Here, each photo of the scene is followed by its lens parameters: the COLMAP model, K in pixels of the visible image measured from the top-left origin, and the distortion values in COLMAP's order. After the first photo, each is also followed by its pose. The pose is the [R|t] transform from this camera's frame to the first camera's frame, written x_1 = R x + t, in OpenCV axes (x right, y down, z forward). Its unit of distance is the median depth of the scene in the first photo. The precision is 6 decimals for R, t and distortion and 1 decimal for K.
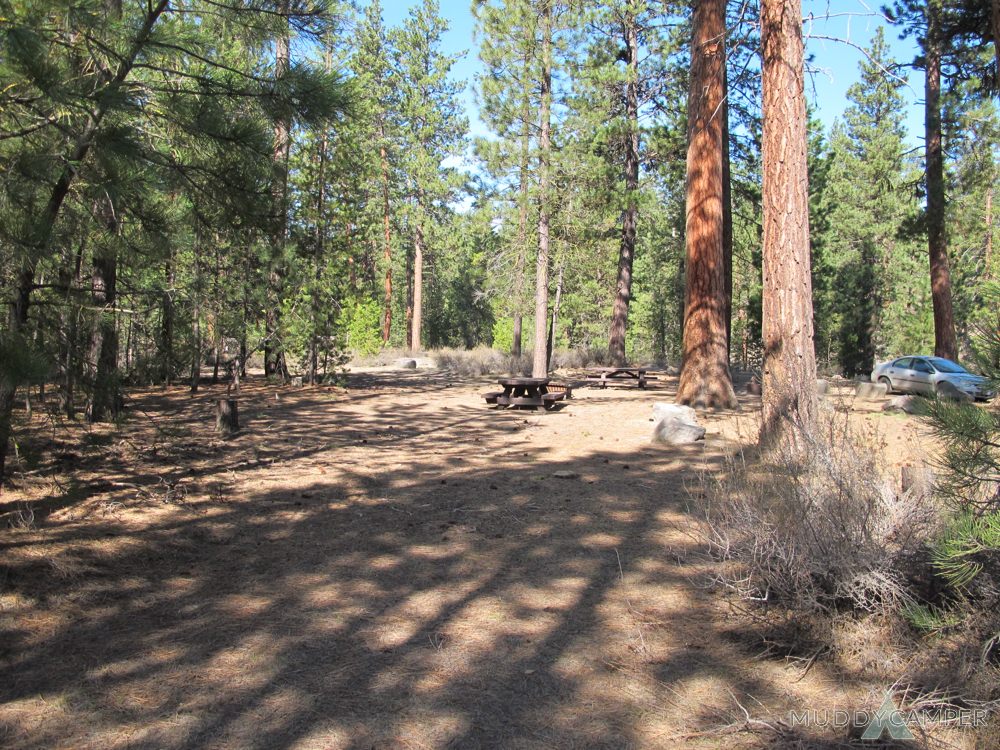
lens RADIAL K [[818.2, 0, 499.9], [0, 818.2, 373.4], [0, 0, 1]] dist [-0.000724, 0.000040]
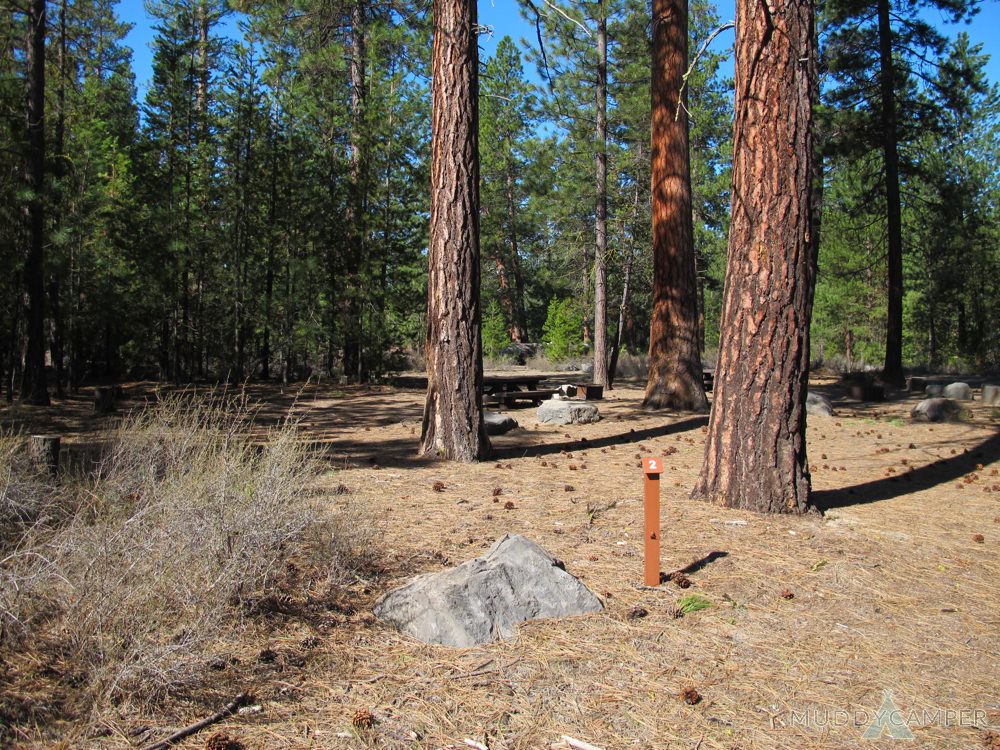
lens RADIAL K [[818.2, 0, 499.8], [0, 818.2, 375.4], [0, 0, 1]] dist [-0.000724, 0.000040]
pose [[0.901536, 0.001640, -0.432701, 0.478299], [-0.007528, 0.999901, -0.011896, 0.017262], [0.432638, 0.013982, 0.901459, 0.103810]]
